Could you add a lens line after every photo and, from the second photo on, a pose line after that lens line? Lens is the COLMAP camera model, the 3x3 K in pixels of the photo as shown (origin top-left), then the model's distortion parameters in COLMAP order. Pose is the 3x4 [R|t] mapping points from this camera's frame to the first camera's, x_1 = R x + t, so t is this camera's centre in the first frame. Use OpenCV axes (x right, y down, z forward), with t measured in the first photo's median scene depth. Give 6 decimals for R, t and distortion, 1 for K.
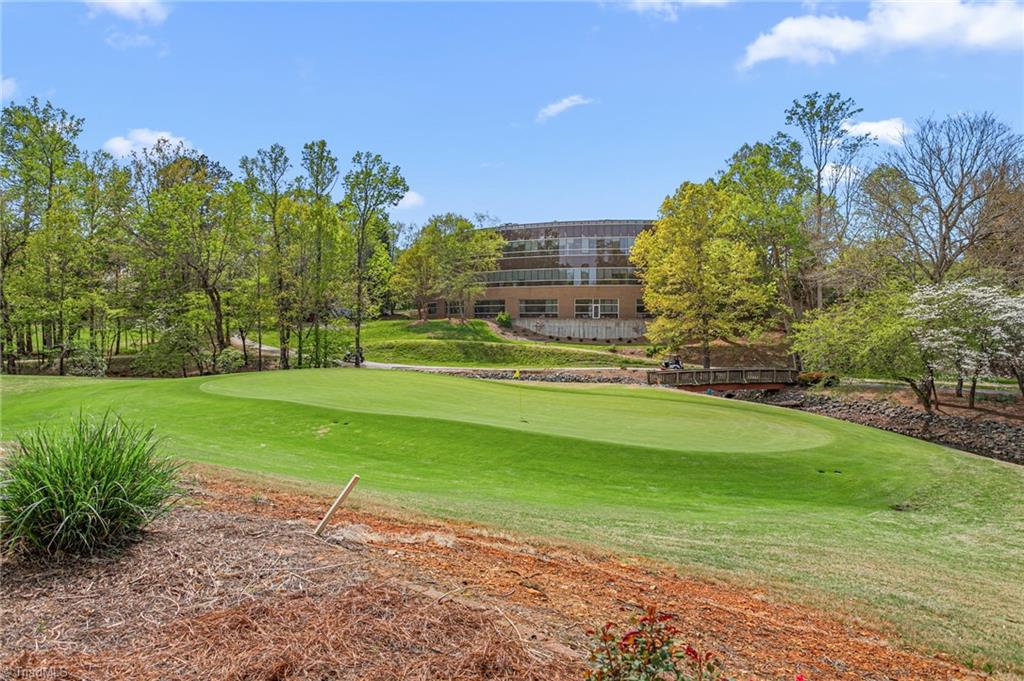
lens RADIAL K [[668.7, 0, 510.7], [0, 668.7, 330.4], [0, 0, 1]] dist [-0.006297, 0.001950]
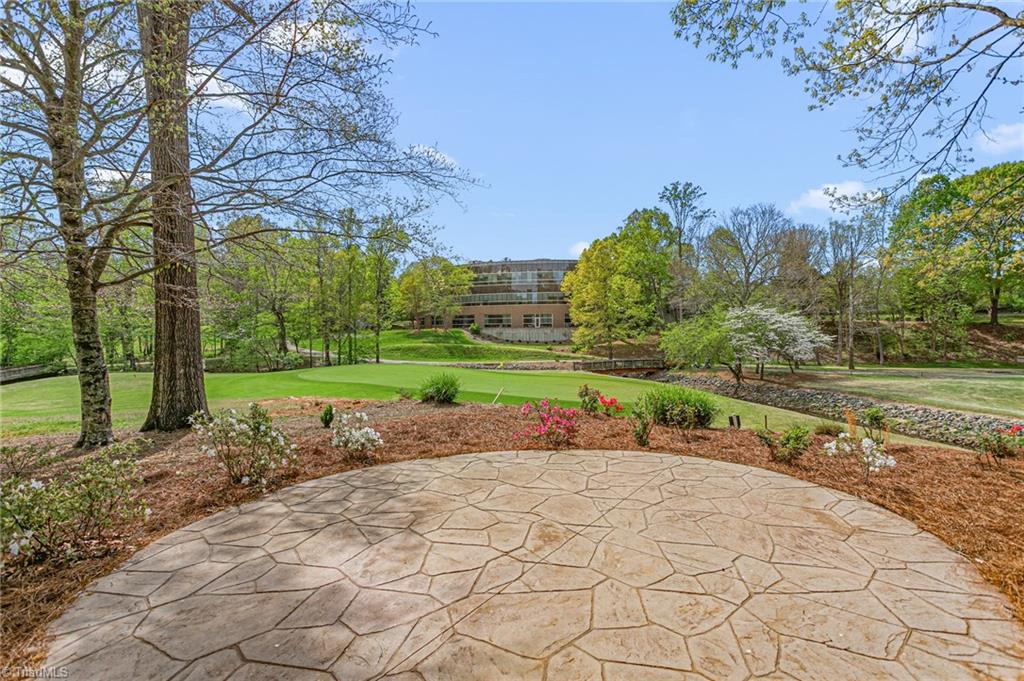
lens RADIAL K [[511.2, 0, 513.9], [0, 511.2, 344.6], [0, 0, 1]] dist [0.002902, 0.000250]
pose [[0.995786, -0.015975, 0.090303, -0.032904], [0.014059, 0.999663, 0.021821, -0.006237], [-0.090621, -0.020460, 0.995675, -0.141920]]
